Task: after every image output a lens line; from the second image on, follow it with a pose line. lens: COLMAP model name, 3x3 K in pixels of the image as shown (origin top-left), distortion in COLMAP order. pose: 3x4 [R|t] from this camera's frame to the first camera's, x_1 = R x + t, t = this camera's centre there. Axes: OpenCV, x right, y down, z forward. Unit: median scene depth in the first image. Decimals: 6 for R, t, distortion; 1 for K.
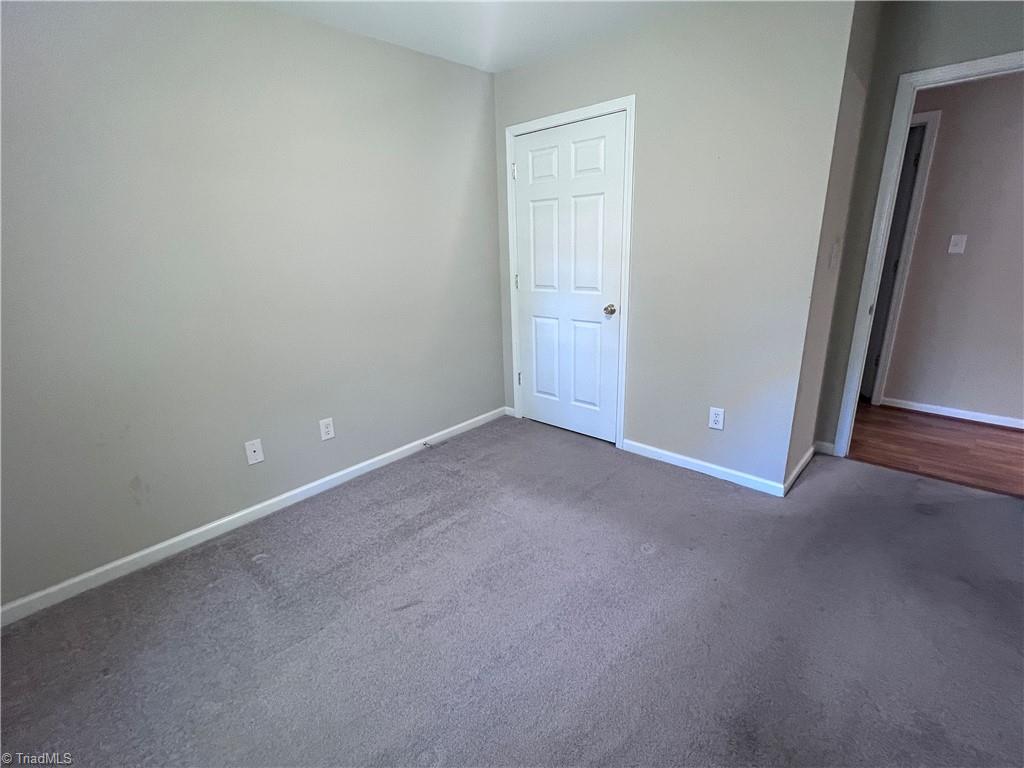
lens RADIAL K [[475.8, 0, 512.0], [0, 475.8, 384.0], [0, 0, 1]] dist [-0.003558, 0.001196]
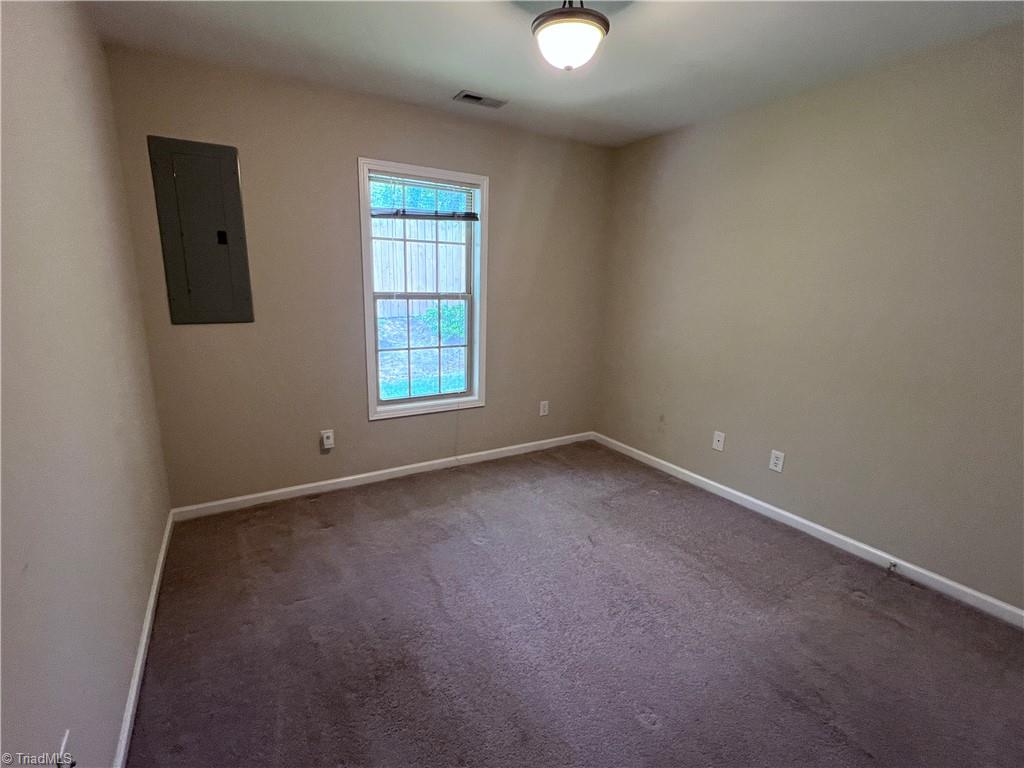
lens RADIAL K [[475.8, 0, 512.0], [0, 475.8, 384.0], [0, 0, 1]] dist [-0.003558, 0.001196]
pose [[-0.271670, 0.239153, -0.932202, 0.679404], [-0.296330, 0.900784, 0.317452, -0.210186], [0.915633, 0.362482, -0.173848, 0.571404]]
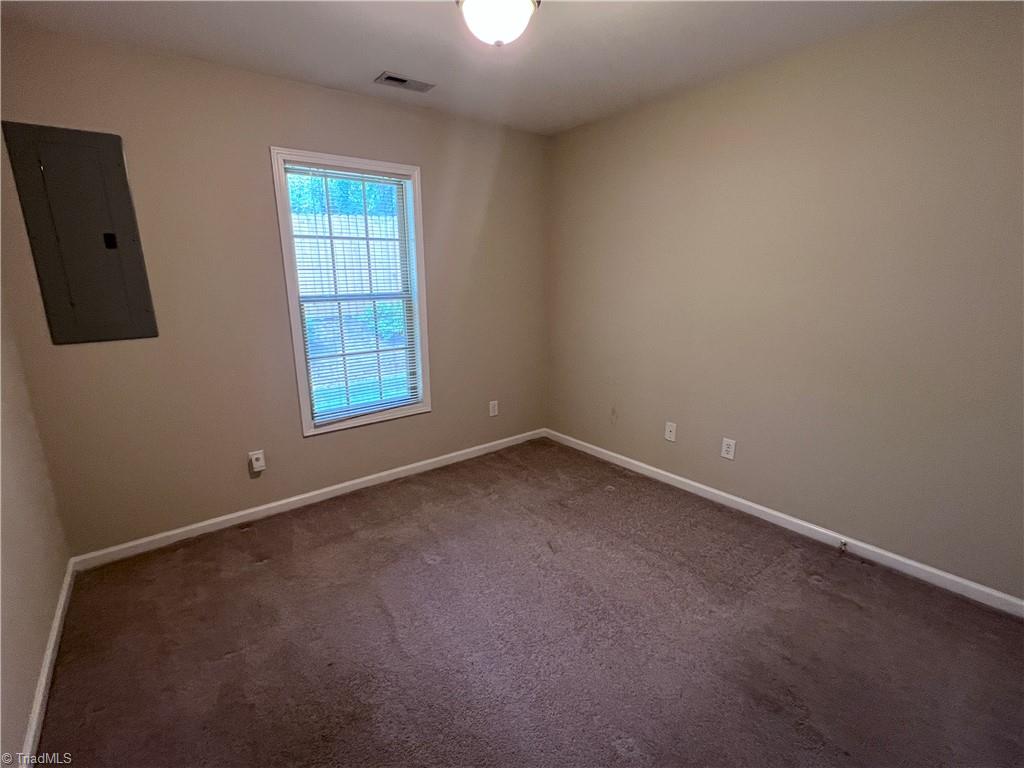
lens RADIAL K [[475.8, 0, 512.0], [0, 475.8, 384.0], [0, 0, 1]] dist [-0.003558, 0.001196]
pose [[-0.152915, 0.267030, -0.951479, 0.621541], [-0.275376, 0.913154, 0.300531, -0.212021], [0.949097, 0.307970, -0.066101, 0.557578]]
